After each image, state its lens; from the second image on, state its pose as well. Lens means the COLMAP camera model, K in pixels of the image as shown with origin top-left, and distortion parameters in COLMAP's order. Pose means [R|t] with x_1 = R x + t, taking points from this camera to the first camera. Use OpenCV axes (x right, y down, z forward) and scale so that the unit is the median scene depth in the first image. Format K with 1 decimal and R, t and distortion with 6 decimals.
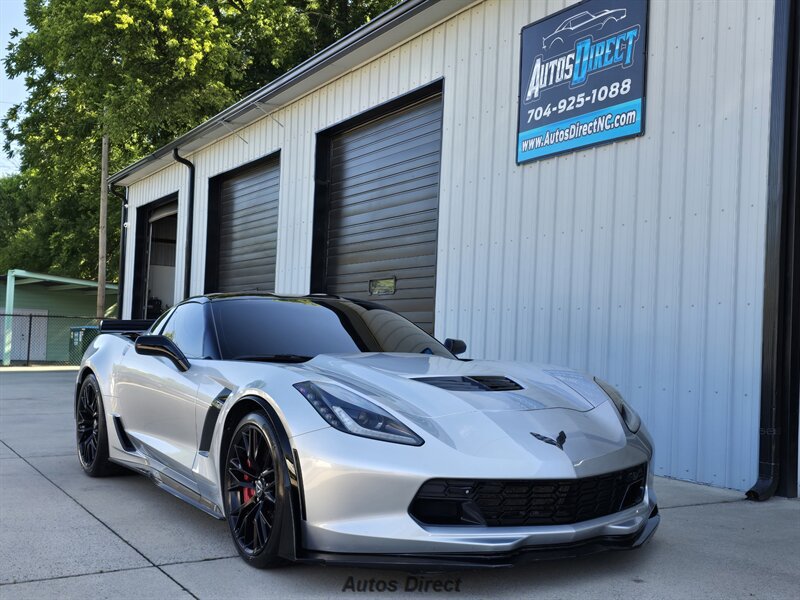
lens RADIAL K [[896.5, 0, 399.8], [0, 896.5, 323.7], [0, 0, 1]] dist [0.056349, 0.000000]
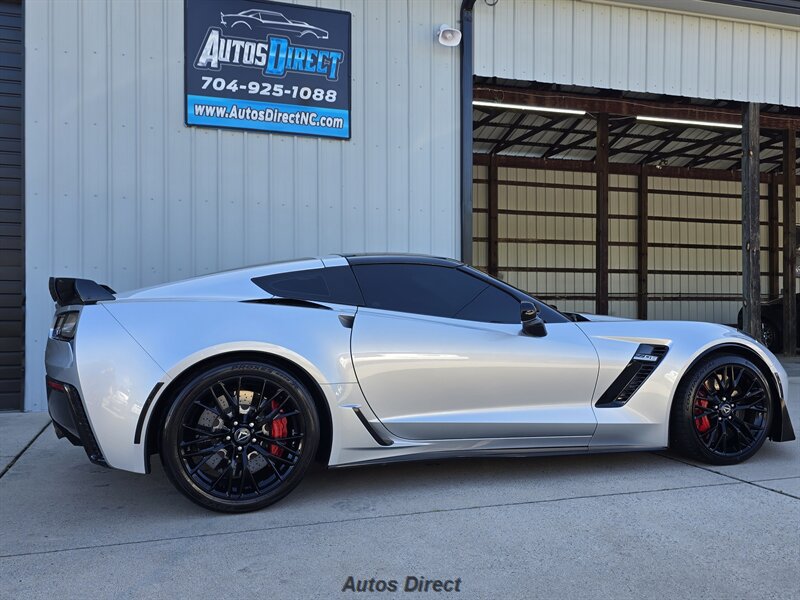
lens RADIAL K [[734.0, 0, 410.4], [0, 734.0, 317.6], [0, 0, 1]] dist [0.041830, 0.000000]
pose [[0.207303, -0.041389, 0.977401, -0.679427], [-0.009879, 0.998965, 0.044397, -0.001335], [-0.978227, -0.018859, 0.206680, 0.618598]]
